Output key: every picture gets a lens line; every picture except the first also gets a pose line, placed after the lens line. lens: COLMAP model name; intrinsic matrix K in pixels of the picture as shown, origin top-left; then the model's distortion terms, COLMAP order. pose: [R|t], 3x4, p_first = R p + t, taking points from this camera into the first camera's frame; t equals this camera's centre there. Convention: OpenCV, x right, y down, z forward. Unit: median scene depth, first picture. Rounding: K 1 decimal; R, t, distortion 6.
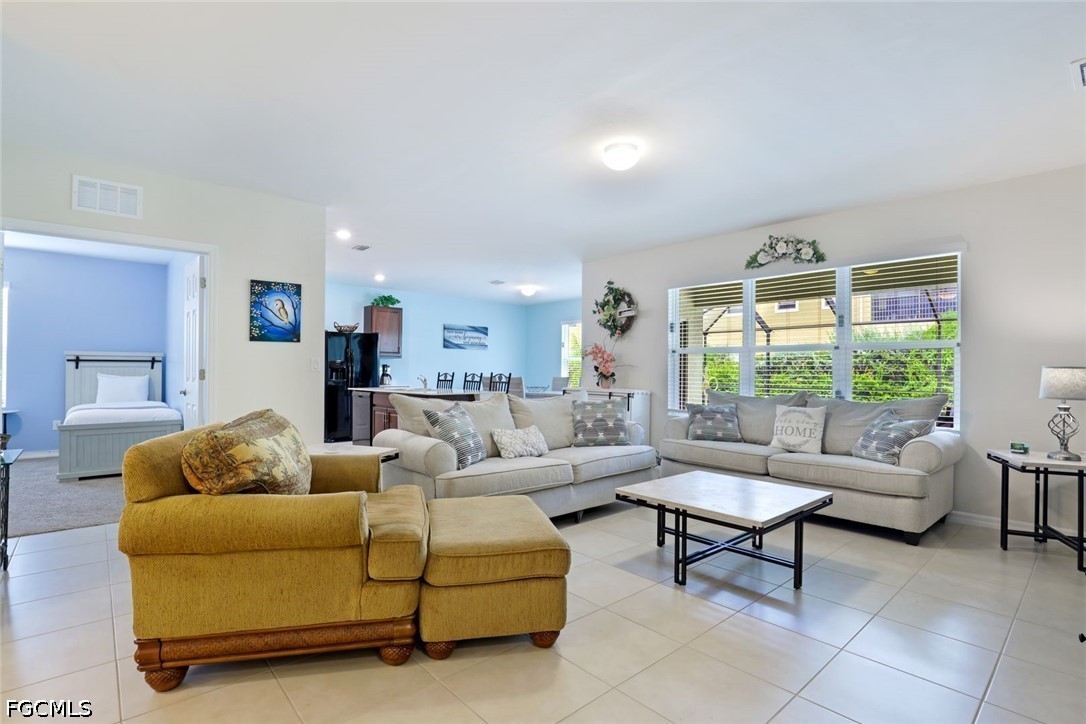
lens RADIAL K [[518.6, 0, 554.7], [0, 518.6, 363.3], [0, 0, 1]] dist [-0.001206, 0.000336]
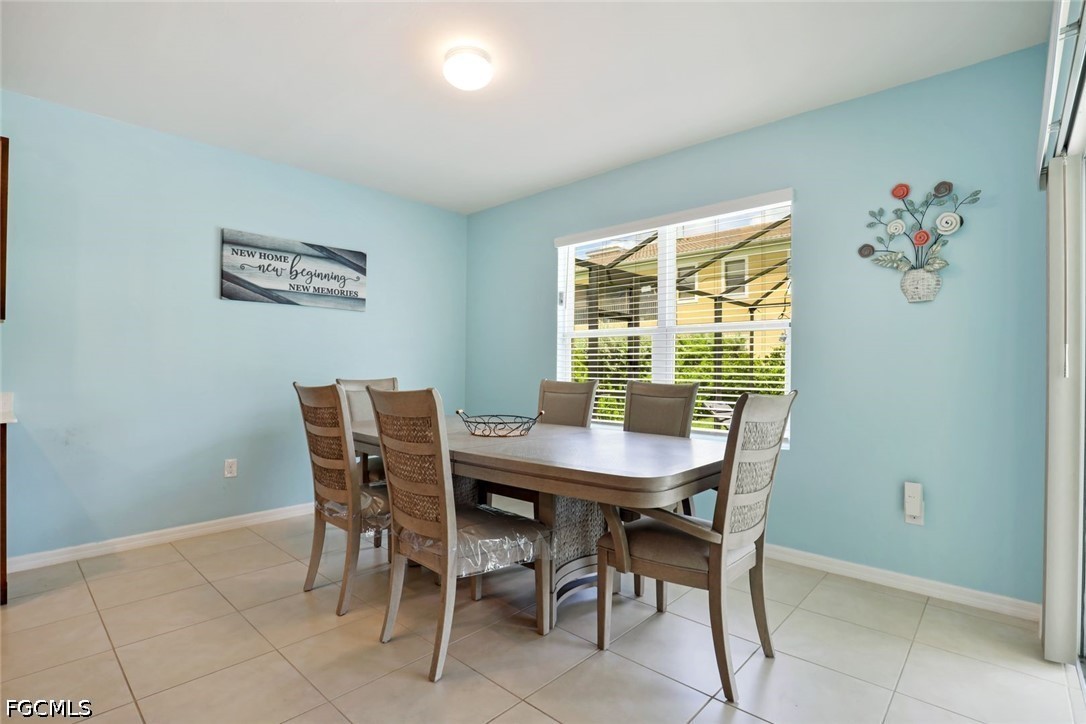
lens RADIAL K [[503.1, 0, 543.3], [0, 503.1, 370.3], [0, 0, 1]] dist [-0.043999, 0.000638]
pose [[0.997706, -0.005999, 0.067427, -0.026942], [0.004965, 0.999868, 0.015501, 0.015292], [-0.067511, -0.015131, 0.997604, 0.728836]]
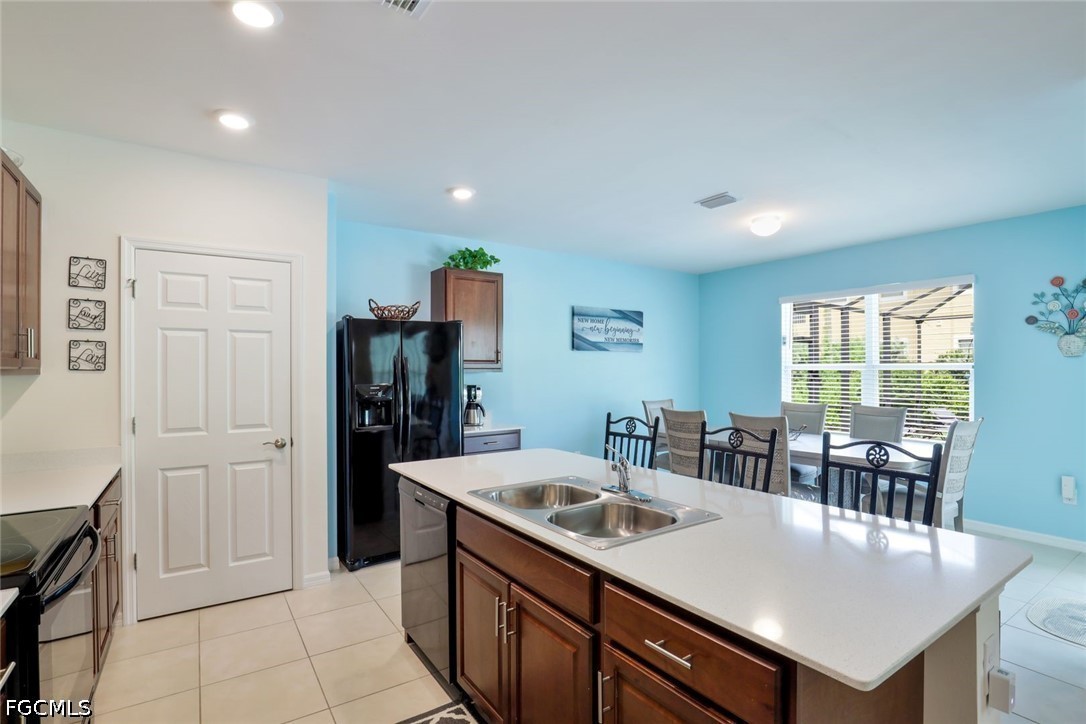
lens RADIAL K [[520.9, 0, 543.0], [0, 520.9, 362.0], [0, 0, 1]] dist [-0.037802, 0.001735]
pose [[0.988581, -0.011131, -0.150280, -0.179037], [0.011210, 0.999937, -0.000322, -0.018601], [0.150274, -0.001367, 0.988643, 0.499648]]
